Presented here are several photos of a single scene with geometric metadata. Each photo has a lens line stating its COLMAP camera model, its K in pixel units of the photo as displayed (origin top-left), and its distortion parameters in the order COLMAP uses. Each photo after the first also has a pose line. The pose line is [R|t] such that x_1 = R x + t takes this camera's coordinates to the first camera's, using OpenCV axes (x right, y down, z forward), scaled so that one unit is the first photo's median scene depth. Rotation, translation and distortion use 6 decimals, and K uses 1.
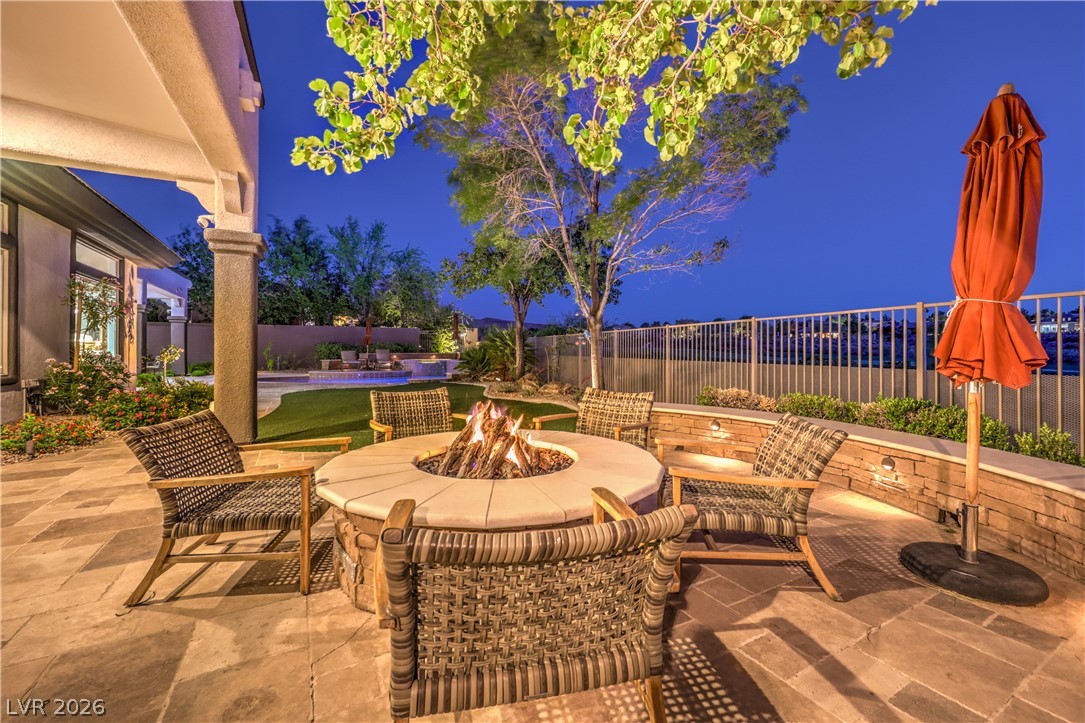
lens RADIAL K [[449.7, 0, 564.0], [0, 449.7, 337.5], [0, 0, 1]] dist [-0.000555, -0.000101]
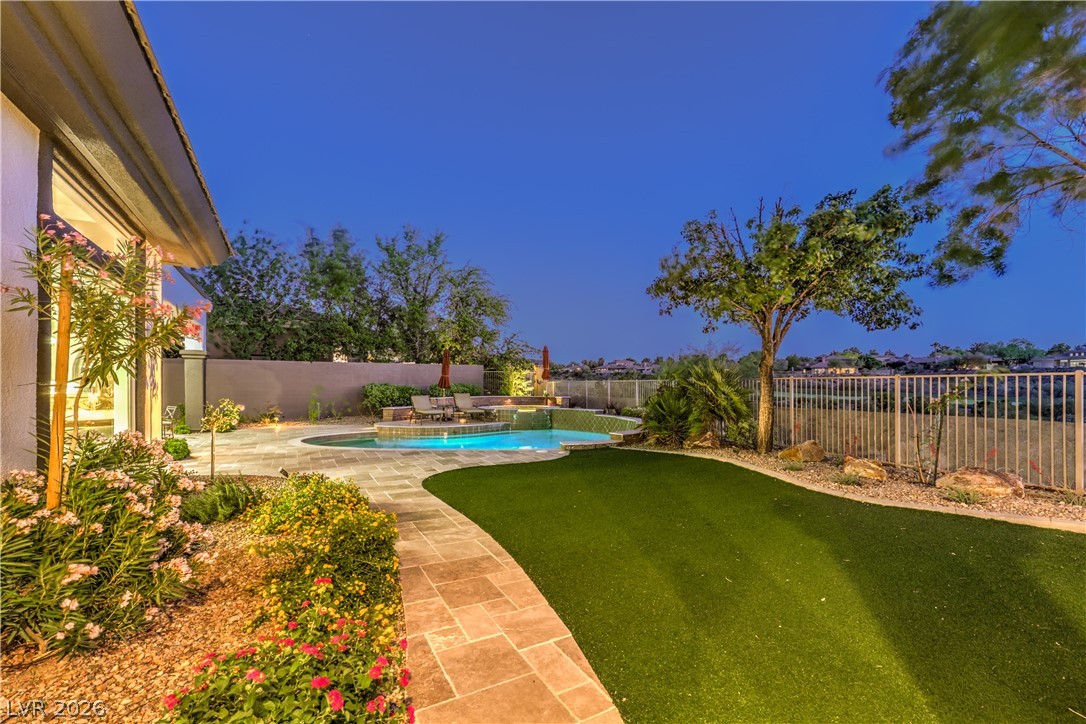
lens RADIAL K [[444.4, 0, 549.4], [0, 444.4, 382.3], [0, 0, 1]] dist [-0.000068, -0.000059]
pose [[0.999808, 0.013579, 0.014119, -0.487973], [-0.013798, 0.999784, 0.015547, -0.017931], [-0.013905, -0.015739, 0.999779, 0.448709]]
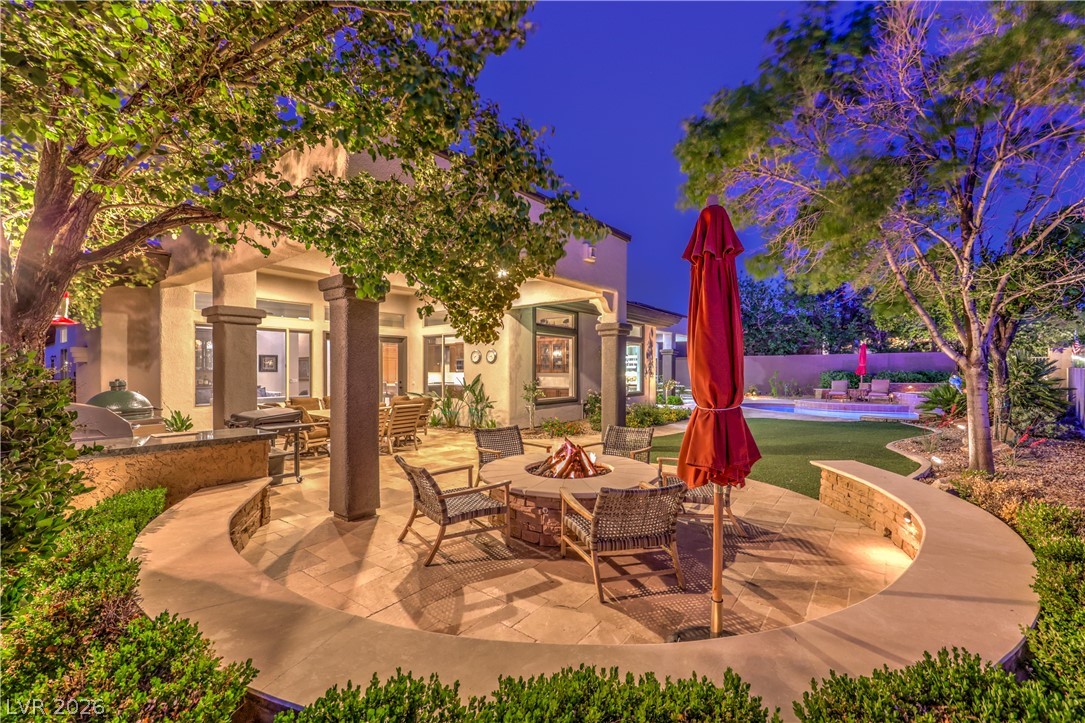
lens RADIAL K [[457.1, 0, 558.5], [0, 457.1, 376.0], [0, 0, 1]] dist [0.001155, 0.000227]
pose [[0.401319, 0.013640, -0.915837, 0.355680], [0.022587, 0.999438, 0.024783, -0.036567], [0.915660, -0.030632, 0.400785, 0.052679]]
